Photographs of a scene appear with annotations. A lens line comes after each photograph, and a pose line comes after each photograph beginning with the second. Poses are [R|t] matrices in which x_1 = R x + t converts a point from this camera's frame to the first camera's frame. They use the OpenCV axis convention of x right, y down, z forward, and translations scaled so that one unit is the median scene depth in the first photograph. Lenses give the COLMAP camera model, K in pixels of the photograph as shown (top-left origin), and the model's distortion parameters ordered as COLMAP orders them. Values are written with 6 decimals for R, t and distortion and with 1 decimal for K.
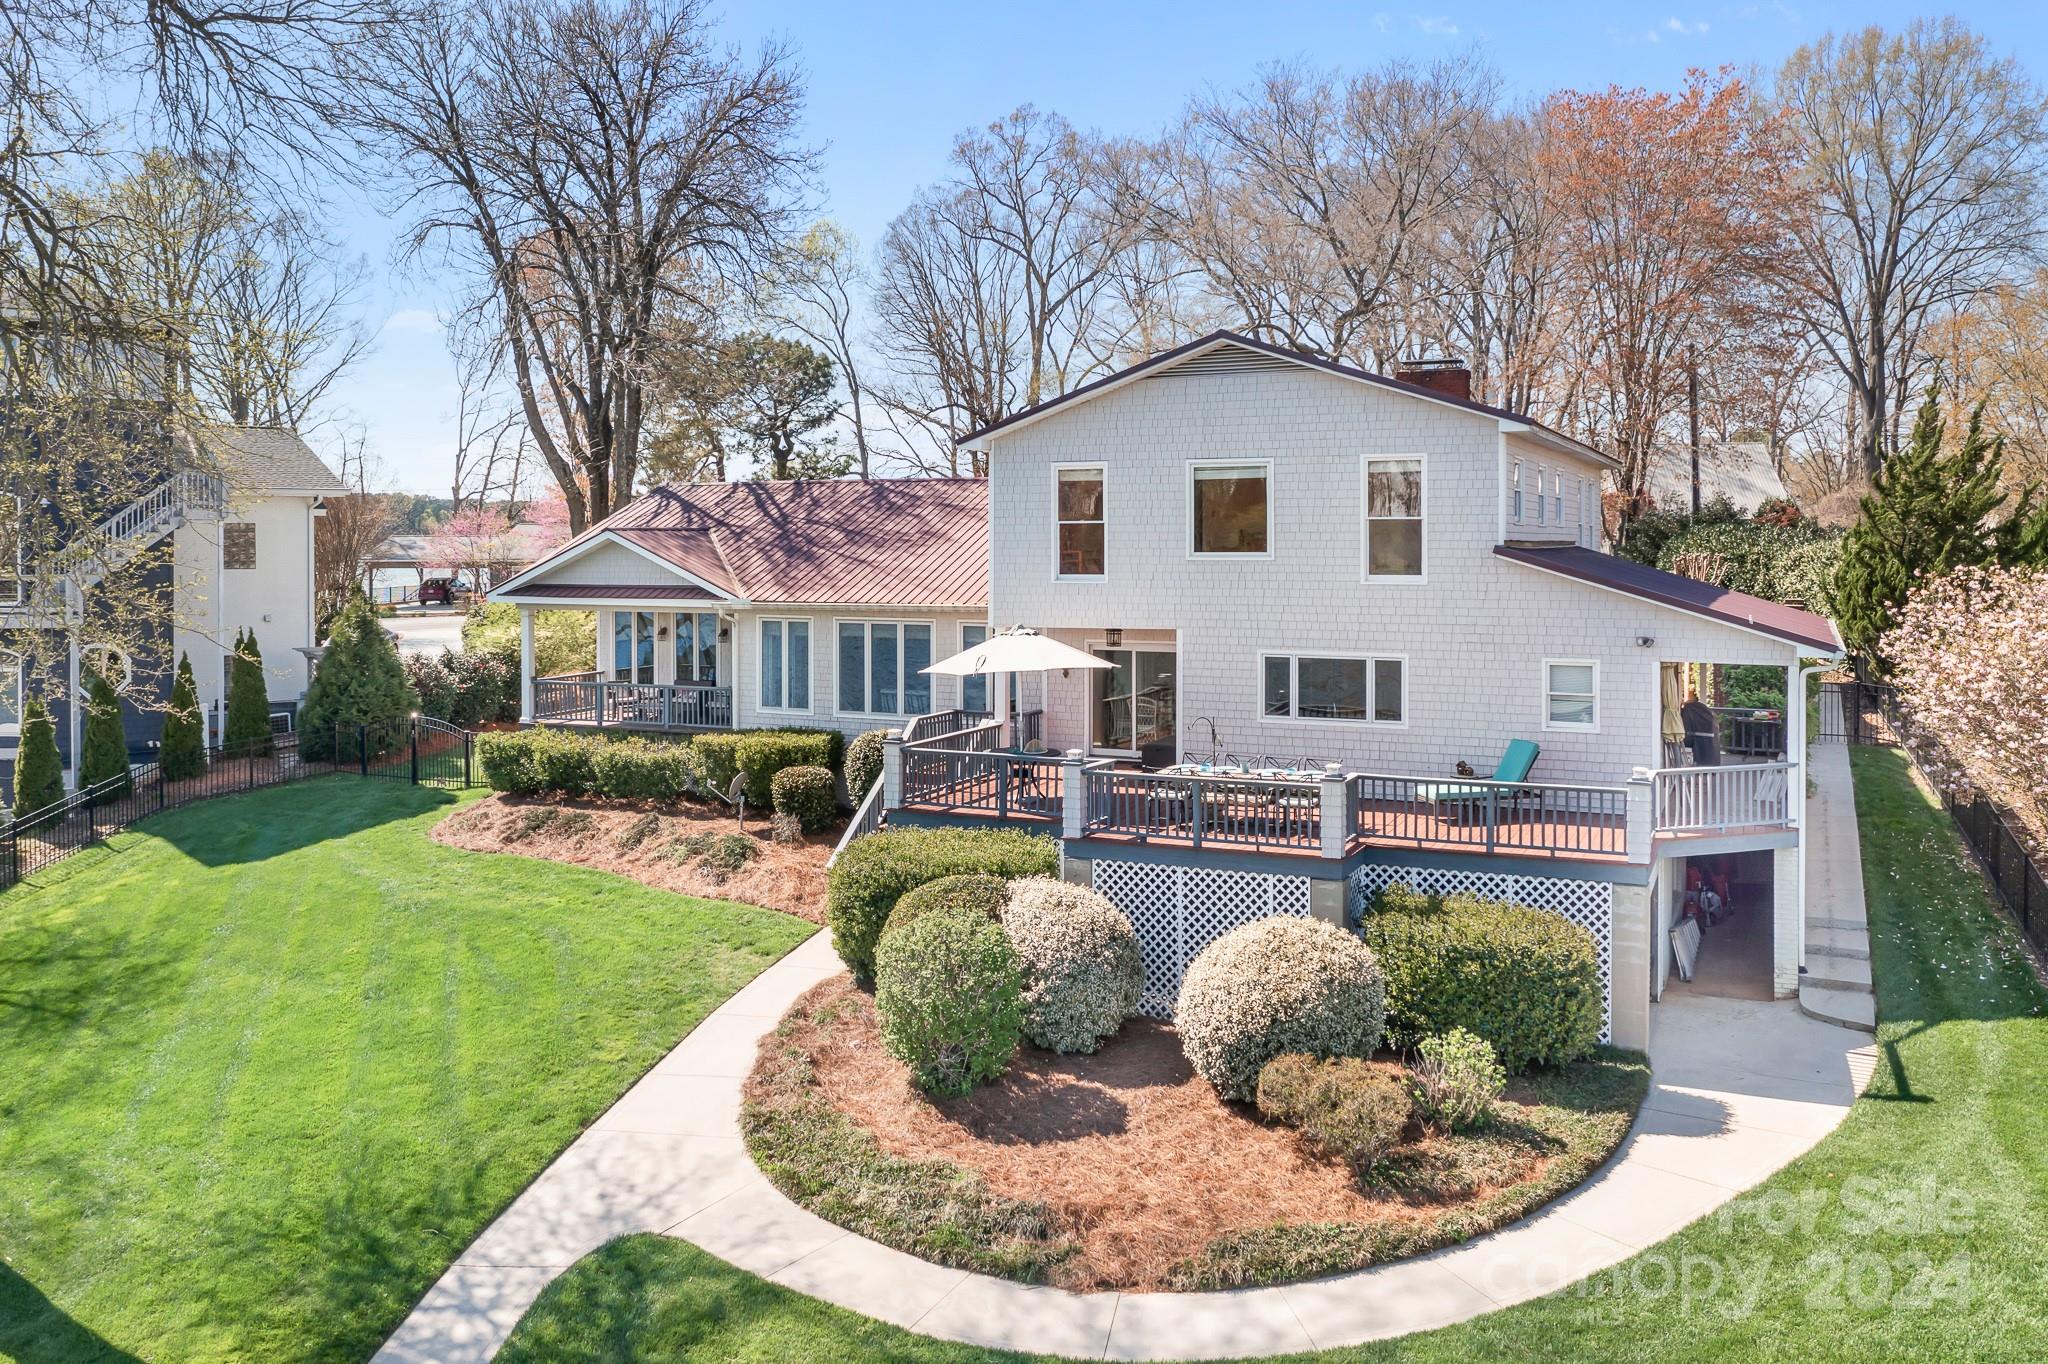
lens RADIAL K [[1730.6, 0, 1025.5], [0, 1730.6, 542.0], [0, 0, 1]] dist [0.000822, -0.023117]
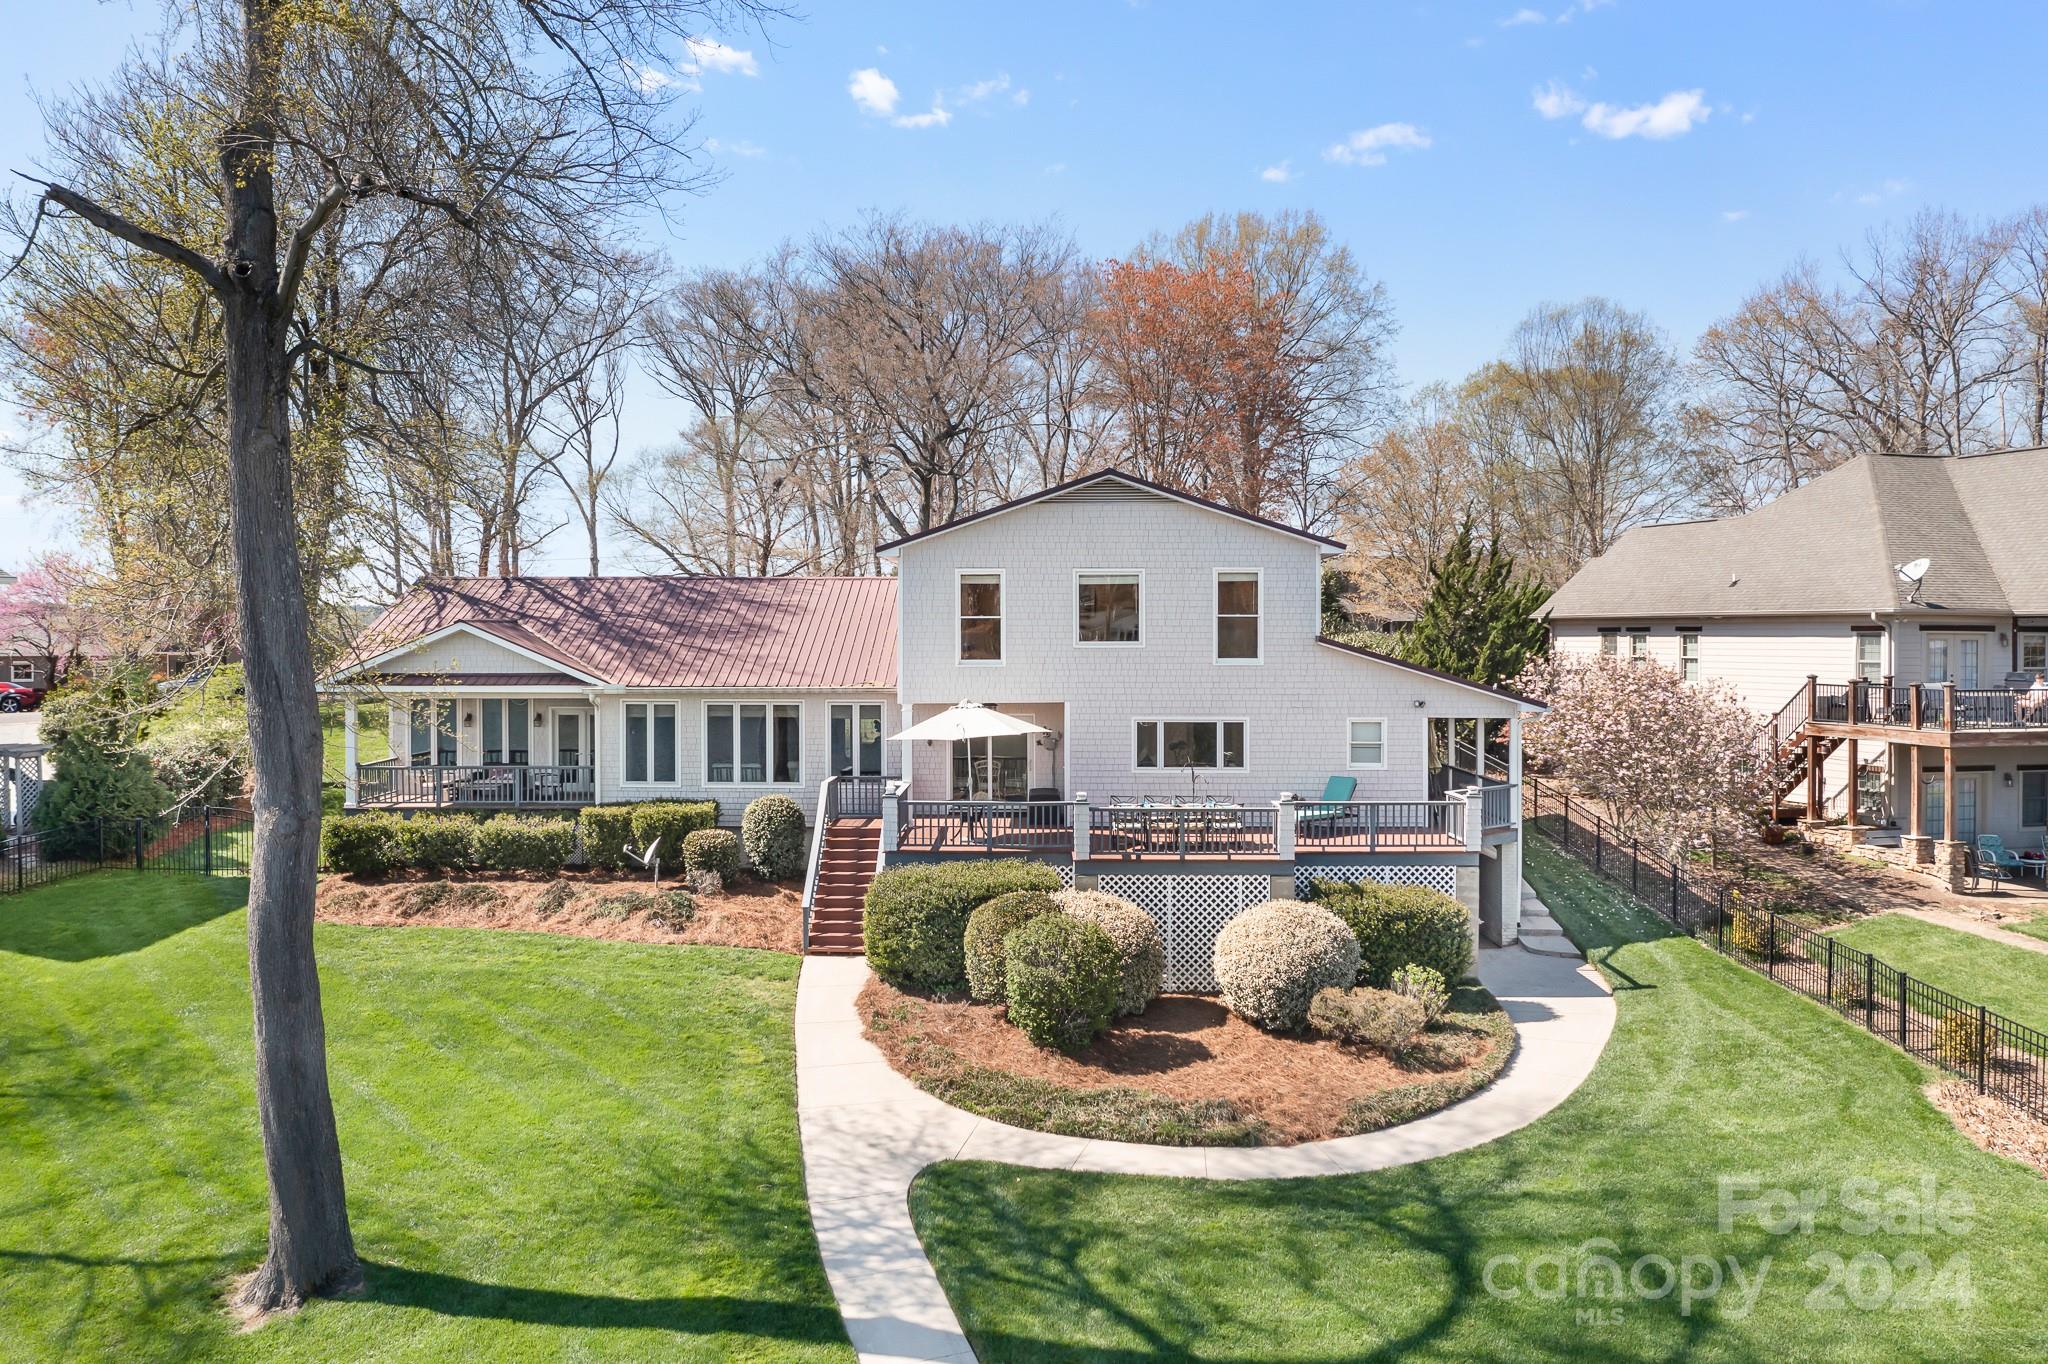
lens RADIAL K [[1745.6, 0, 1016.7], [0, 1745.6, 614.3], [0, 0, 1]] dist [-0.021585, -0.005135]
pose [[0.911078, 0.005848, 0.412193, -0.514184], [-0.000670, 0.999919, -0.012707, 0.002535], [-0.412234, 0.011301, 0.911008, -0.163647]]
